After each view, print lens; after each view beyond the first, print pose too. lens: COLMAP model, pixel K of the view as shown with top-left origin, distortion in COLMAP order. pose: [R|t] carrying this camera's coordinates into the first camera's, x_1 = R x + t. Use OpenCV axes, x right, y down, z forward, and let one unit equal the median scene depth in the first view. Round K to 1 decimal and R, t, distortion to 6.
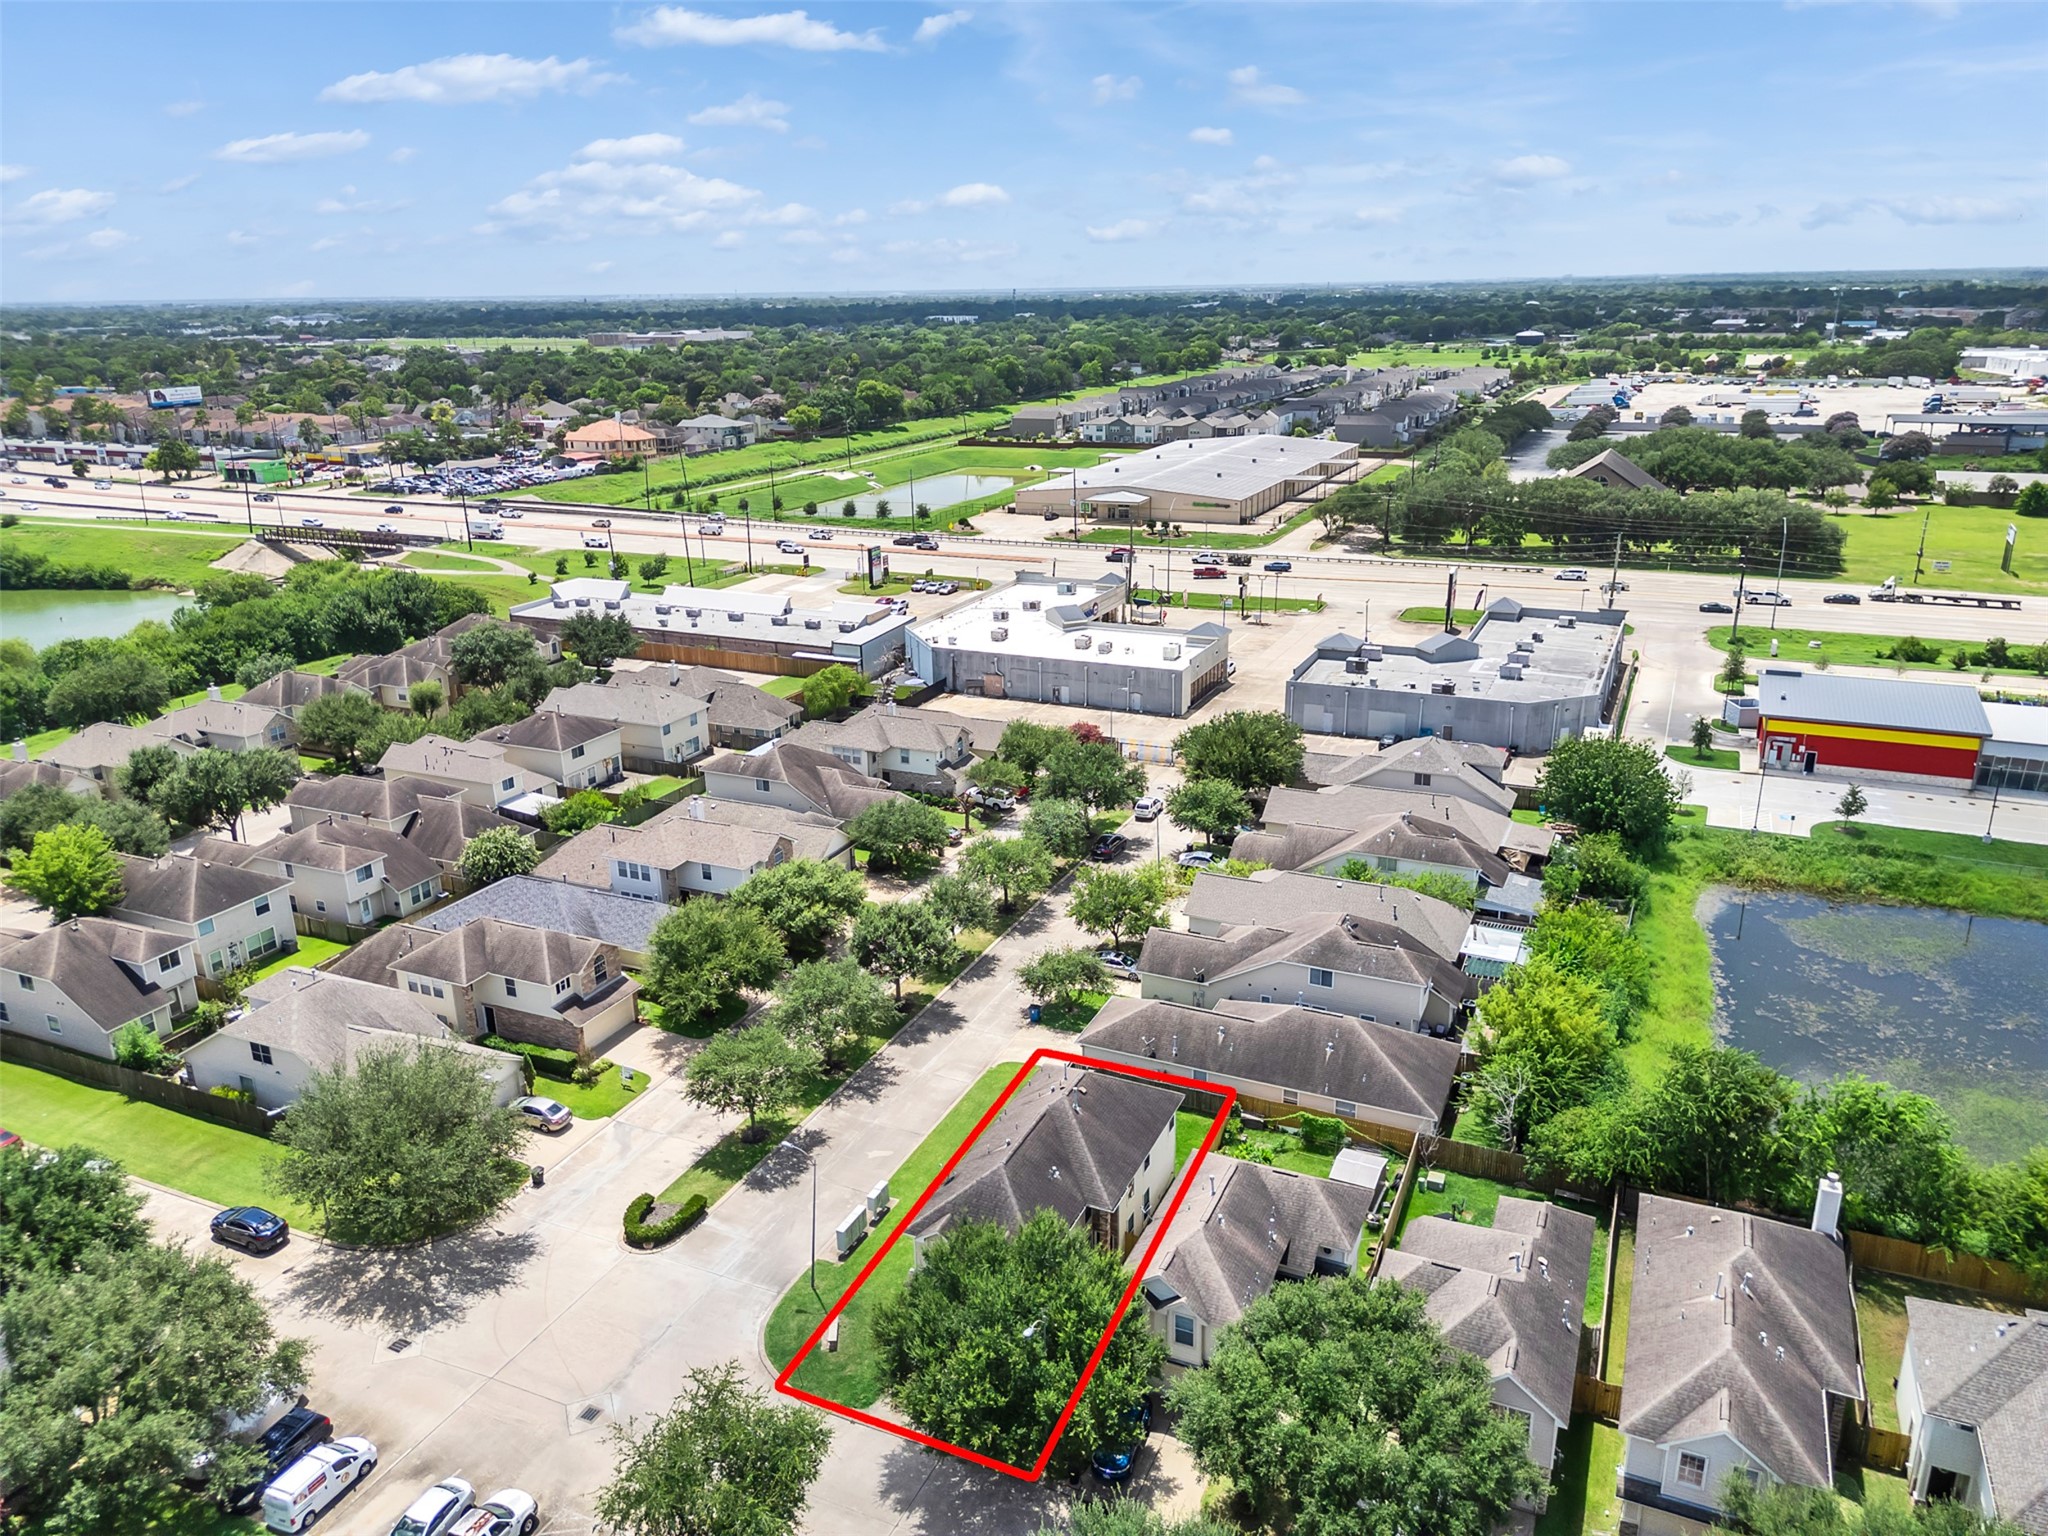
lens RADIAL K [[1429.0, 0, 1028.5], [0, 1429.0, 781.4], [0, 0, 1]] dist [0.068711, -0.066395]
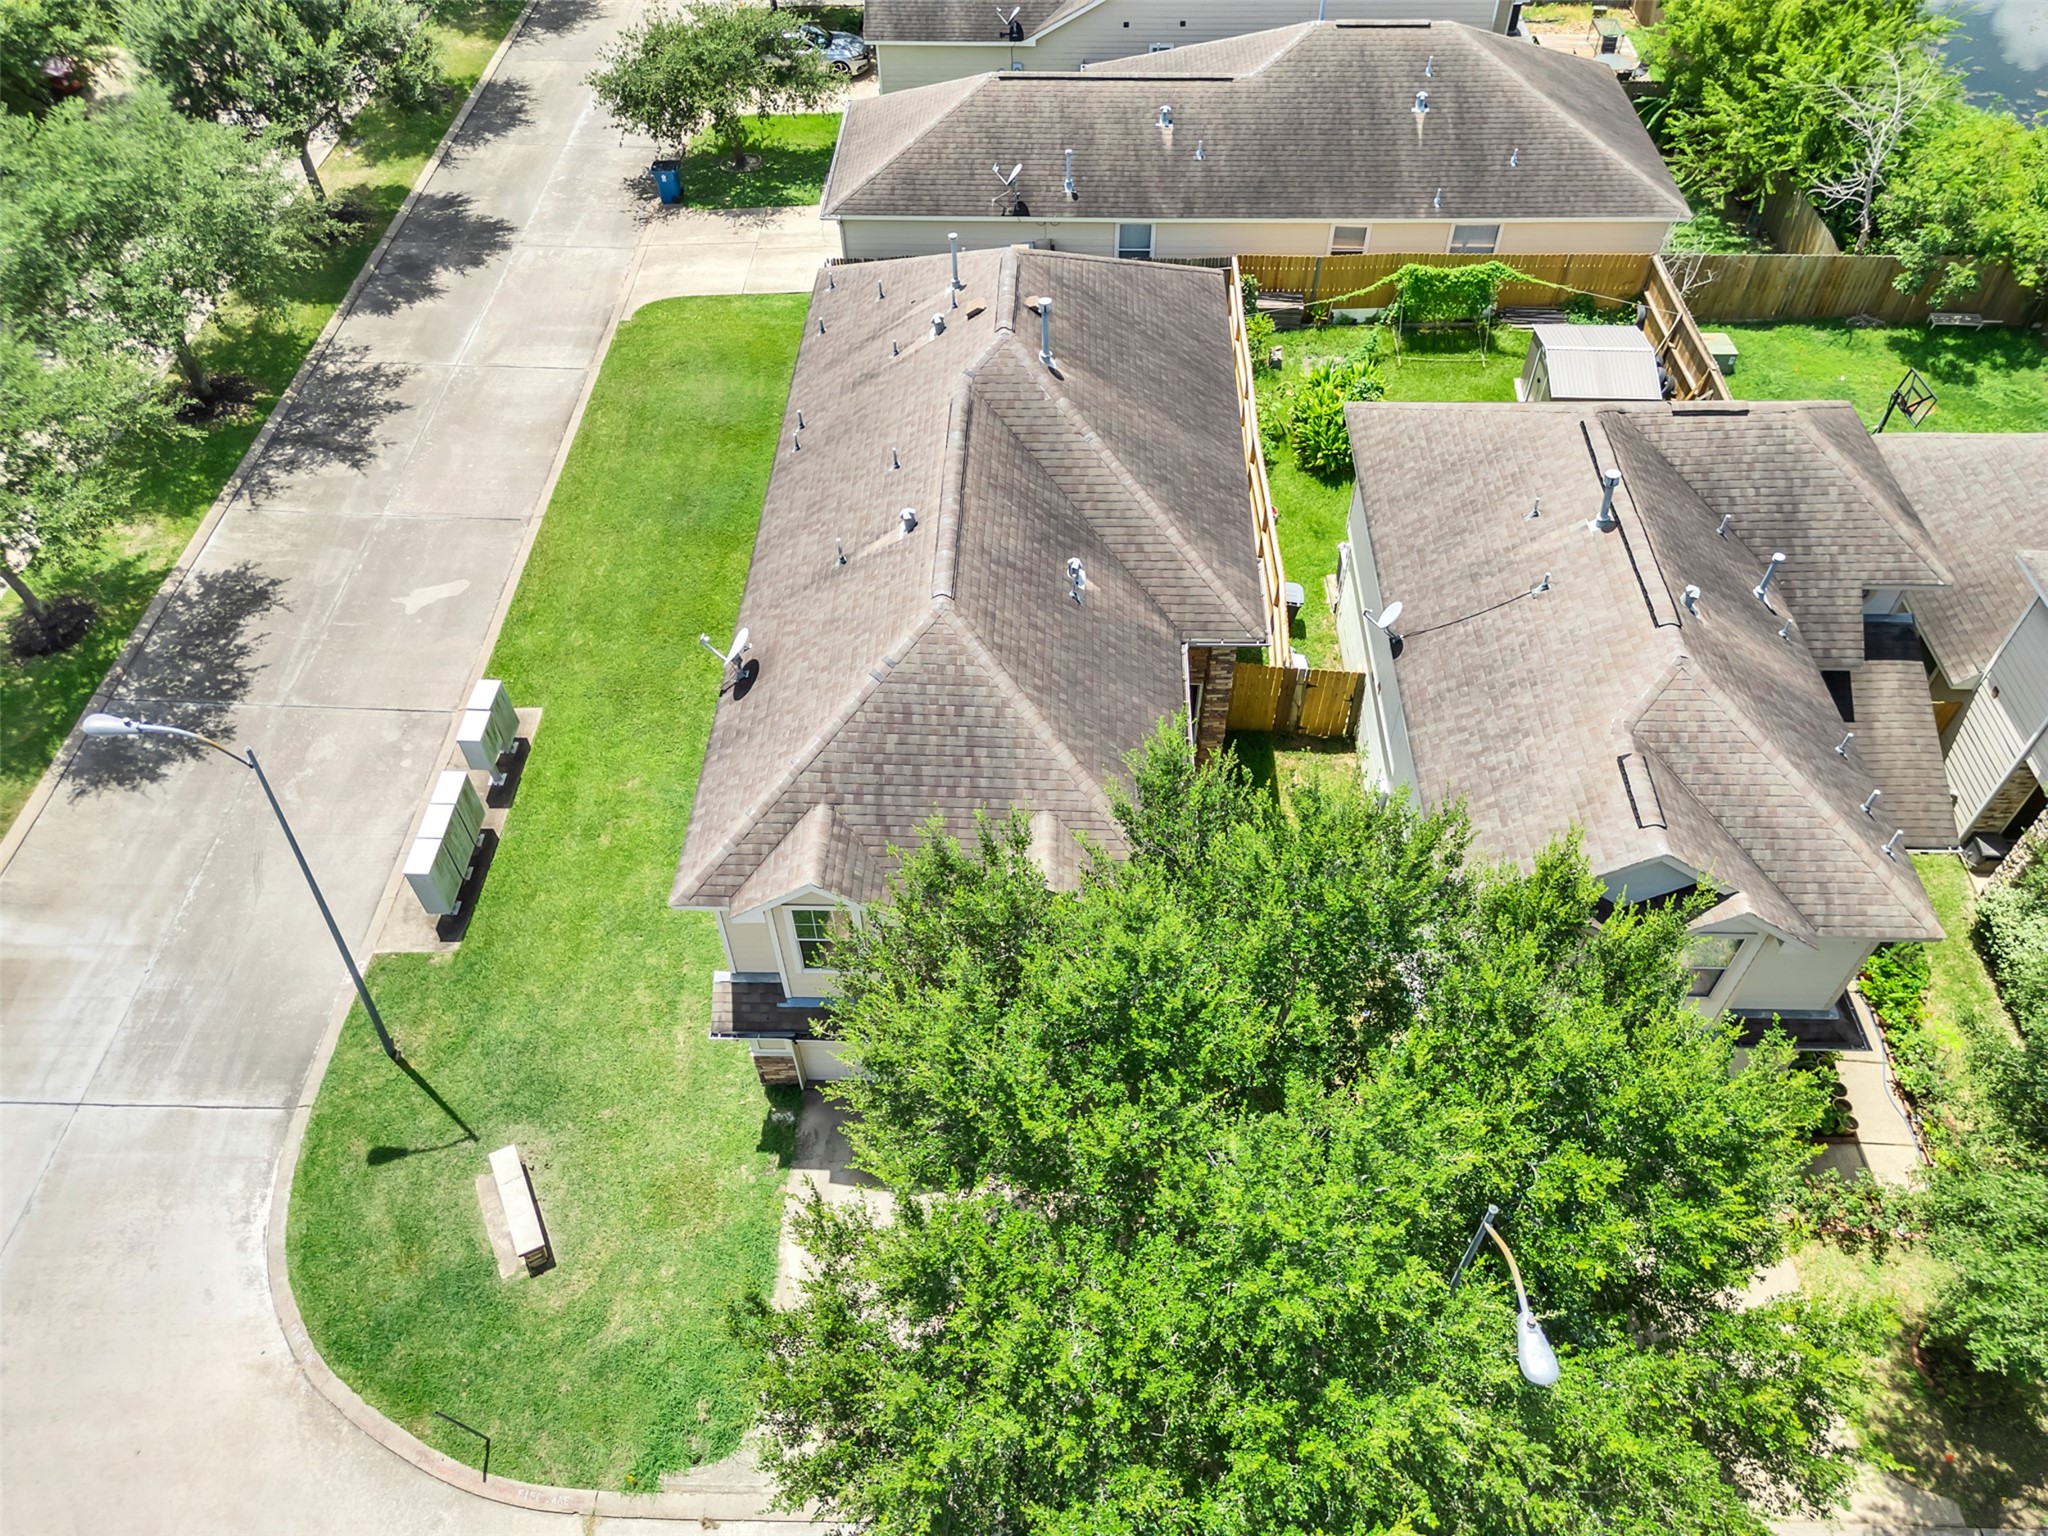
lens RADIAL K [[1429.0, 0, 1028.5], [0, 1429.0, 781.4], [0, 0, 1]] dist [0.068711, -0.066395]
pose [[0.920666, -0.286085, 0.265575, -0.067667], [0.120019, 0.854851, 0.504802, 0.116097], [-0.371443, -0.432880, 0.821368, 0.551947]]
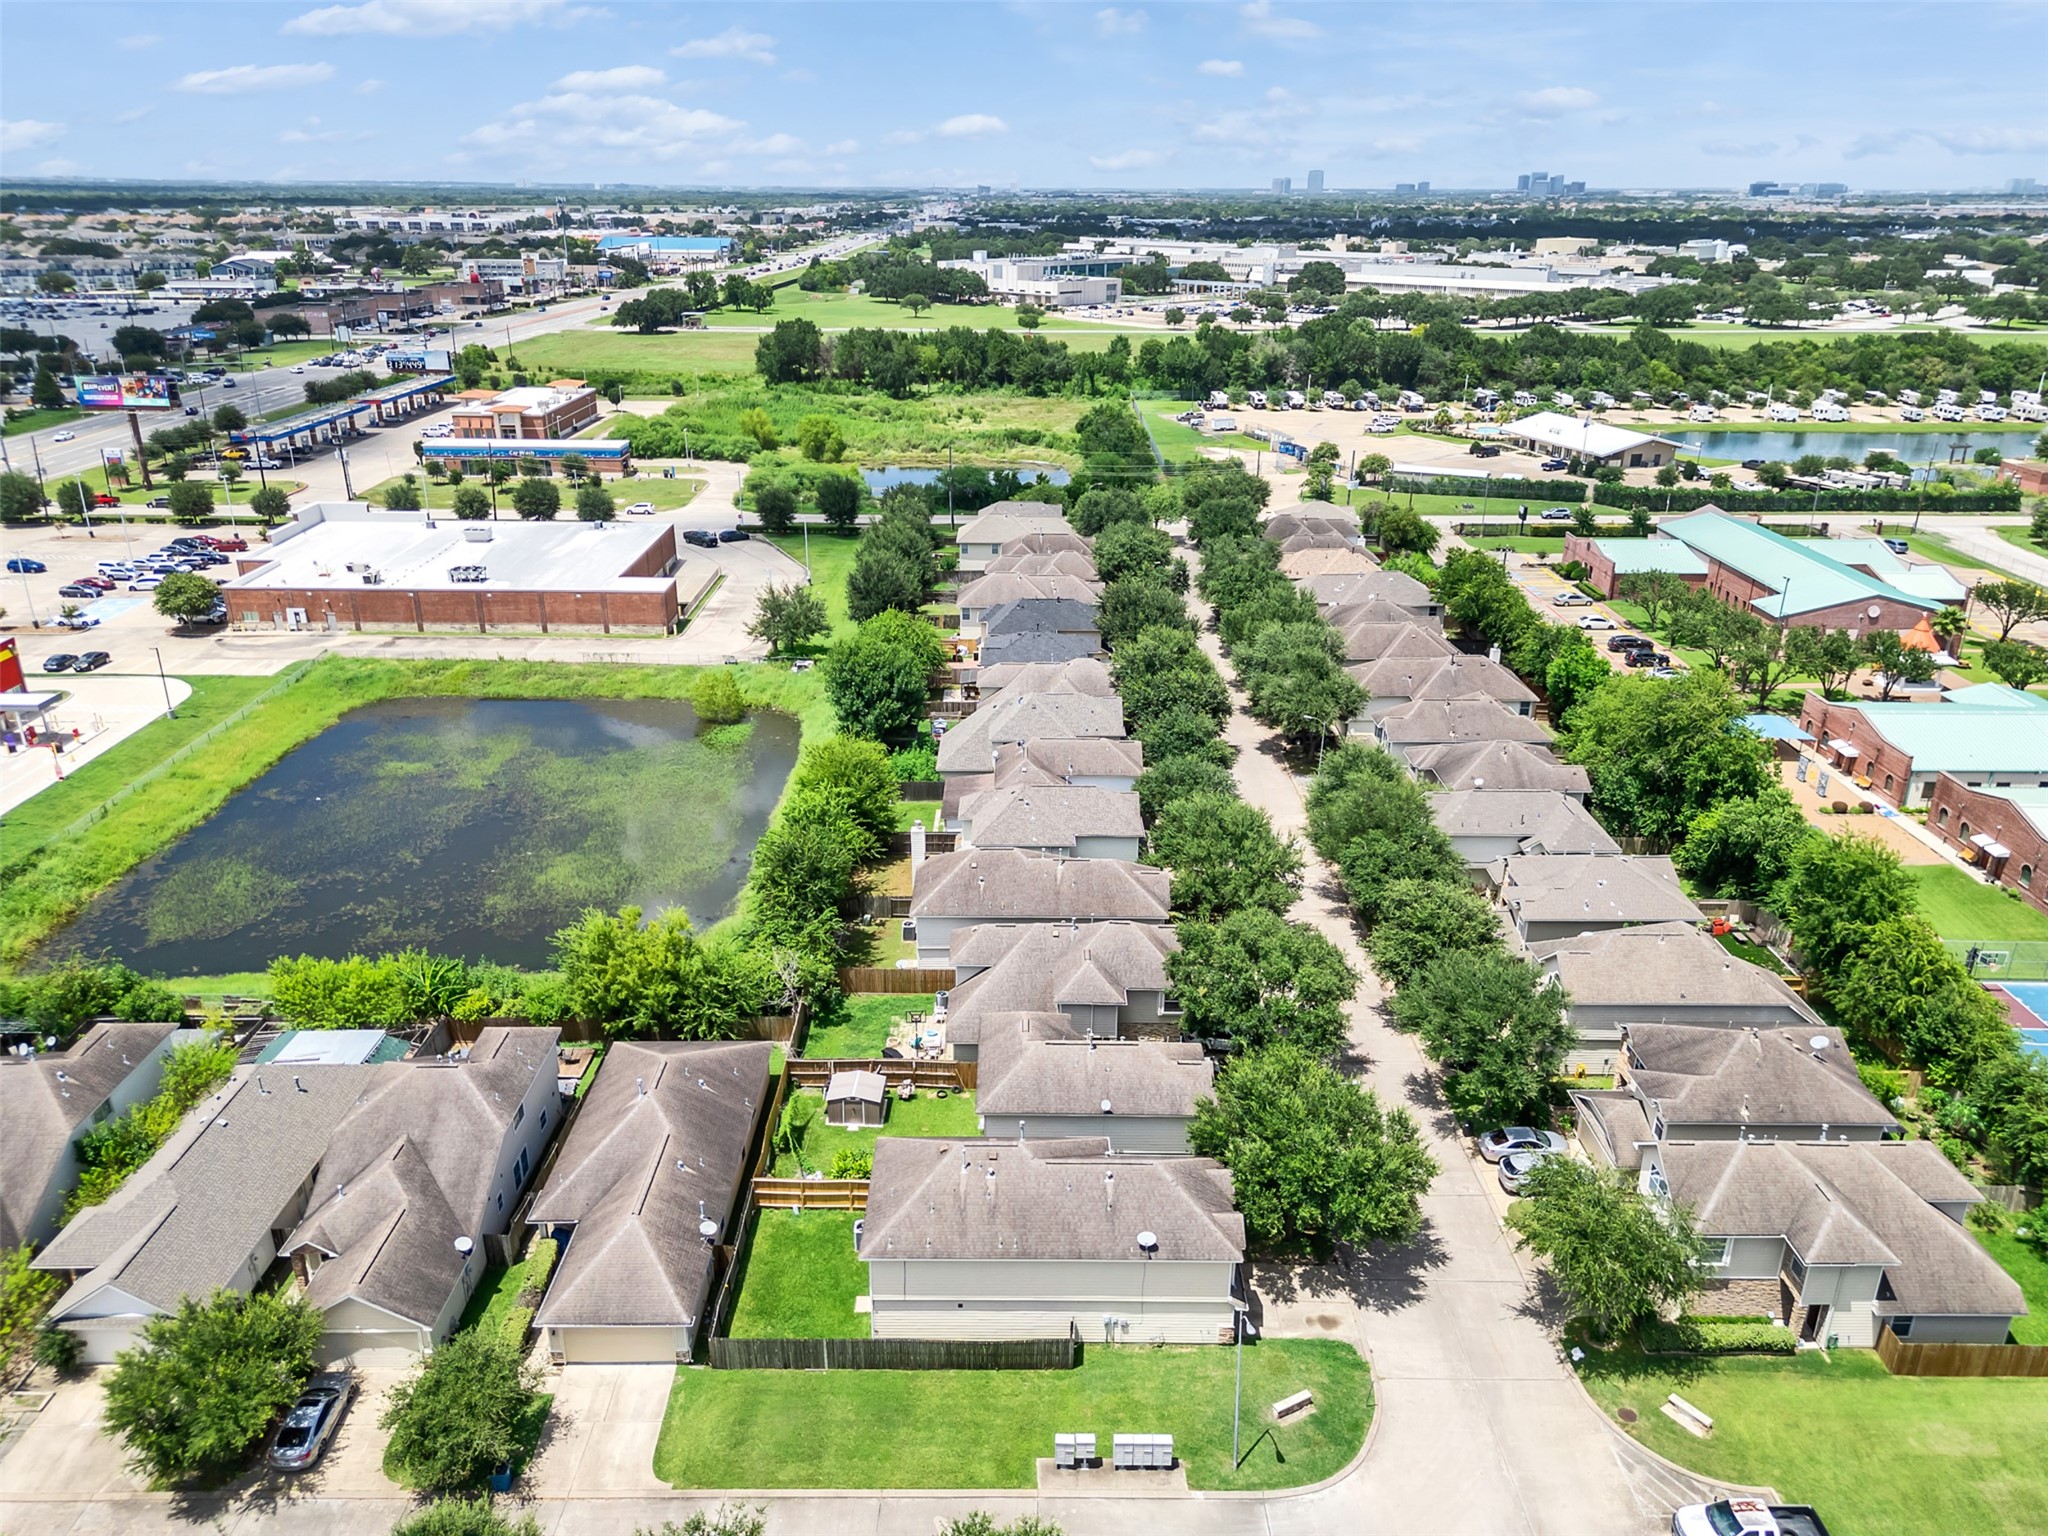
lens RADIAL K [[1429.0, 0, 1028.5], [0, 1429.0, 781.4], [0, 0, 1]] dist [0.068711, -0.066395]
pose [[-0.415248, -0.335387, 0.845627, -0.518083], [0.296967, 0.828659, 0.474484, -0.303997], [-0.859872, 0.448152, -0.244500, 0.886954]]
